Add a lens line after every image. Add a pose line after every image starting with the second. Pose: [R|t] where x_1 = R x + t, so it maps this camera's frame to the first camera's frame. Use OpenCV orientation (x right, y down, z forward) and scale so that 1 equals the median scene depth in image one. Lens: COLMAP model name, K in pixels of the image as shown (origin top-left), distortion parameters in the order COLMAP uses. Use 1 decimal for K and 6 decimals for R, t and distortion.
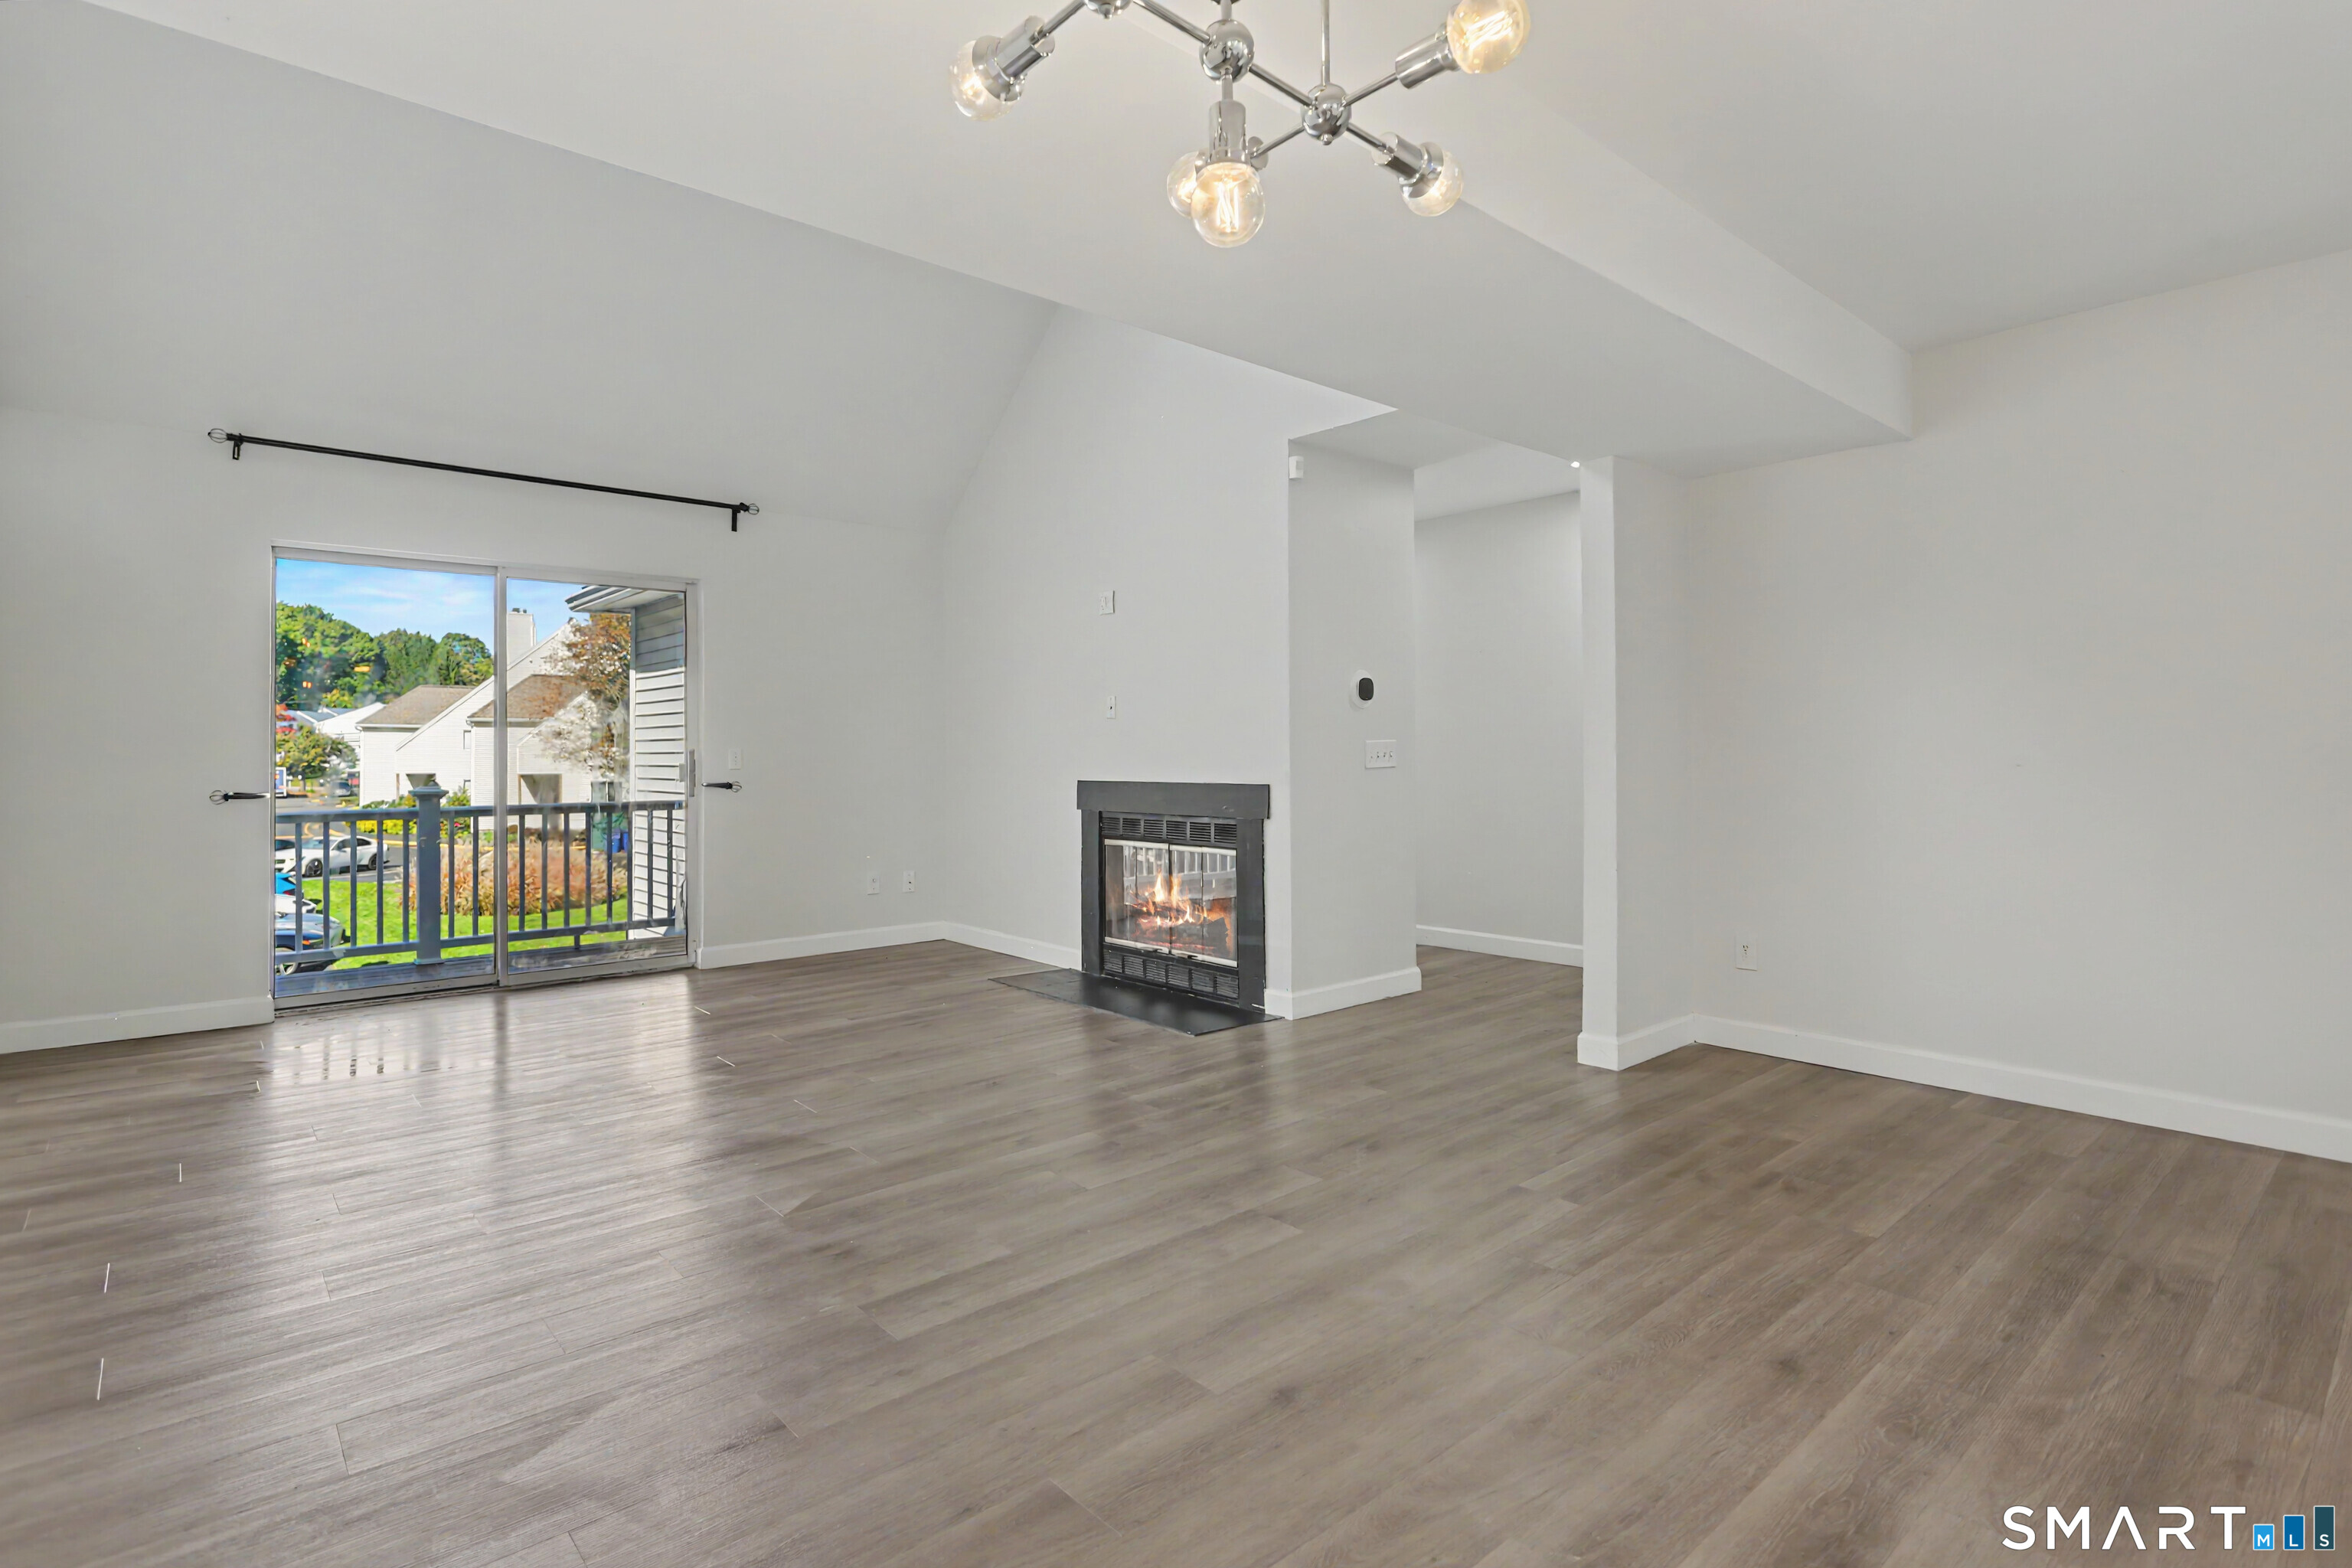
lens RADIAL K [[1154.9, 0, 1171.6], [0, 1154.9, 751.8], [0, 0, 1]] dist [-0.004716, 0.001560]
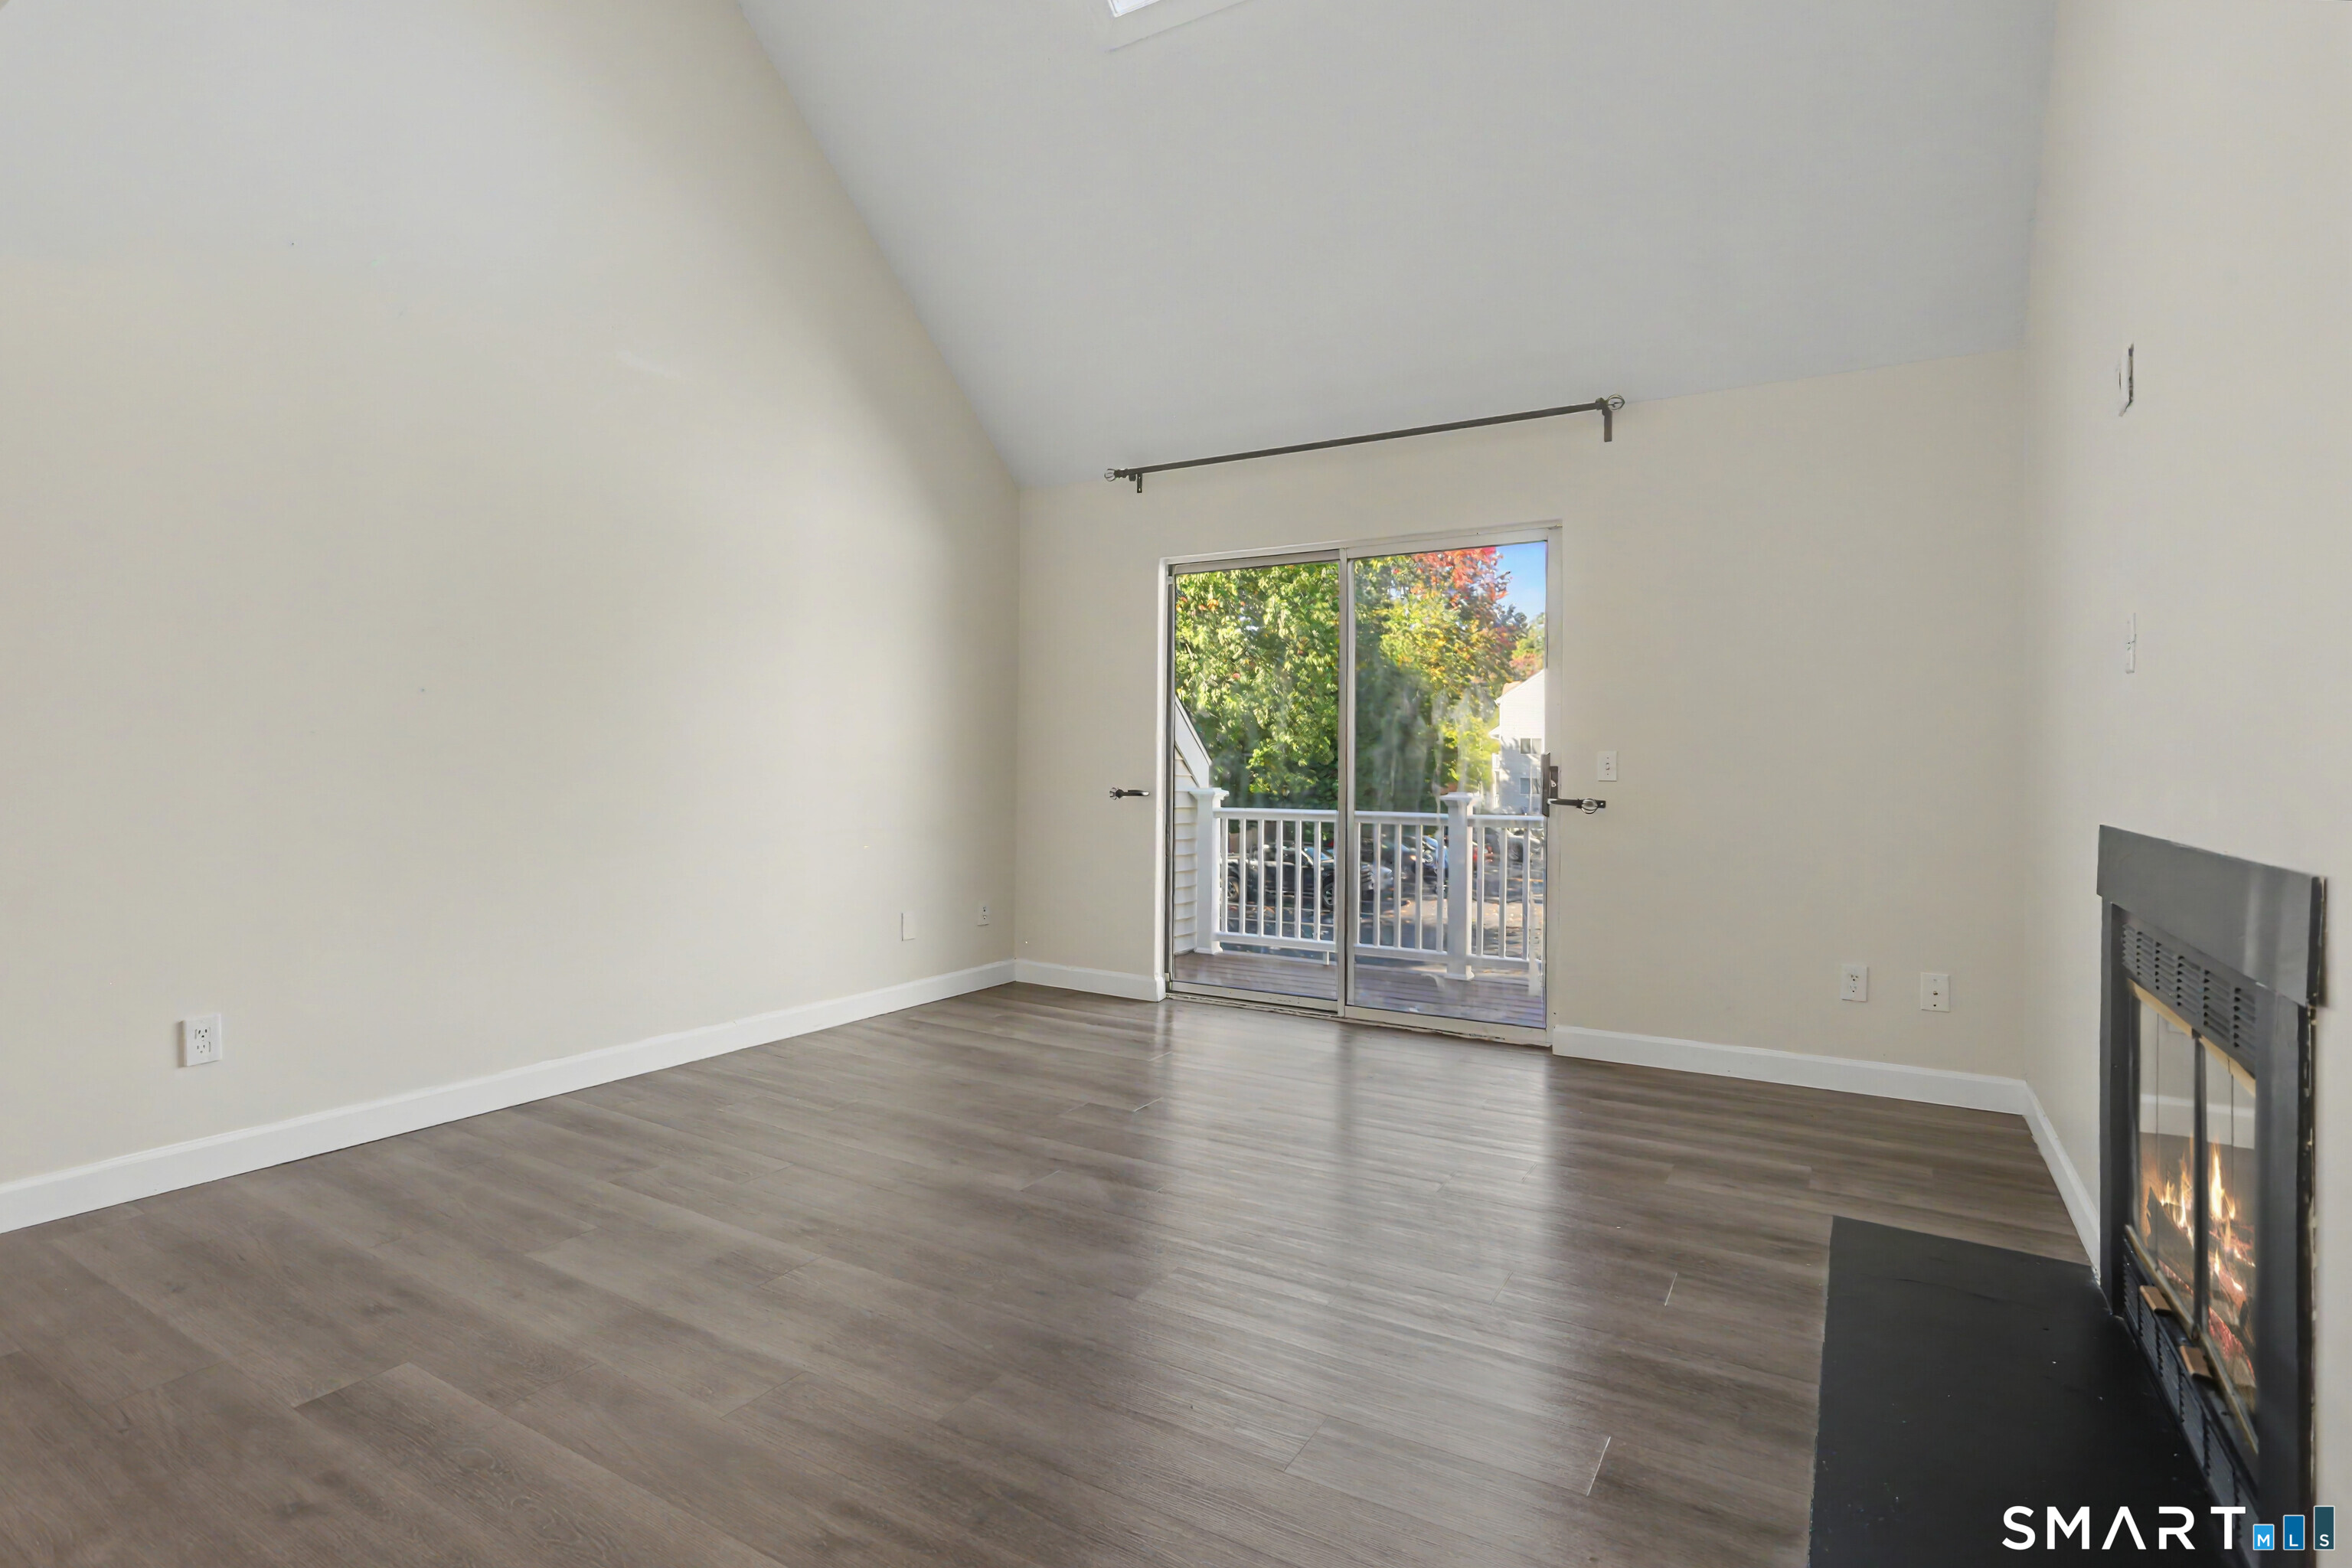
lens RADIAL K [[1154.9, 0, 1171.6], [0, 1154.9, 751.8], [0, 0, 1]] dist [-0.004716, 0.001560]
pose [[0.307182, -0.001394, -0.951650, 0.222609], [-0.005898, 0.999977, -0.003368, 0.001706], [0.951633, 0.006648, 0.307166, 0.574713]]
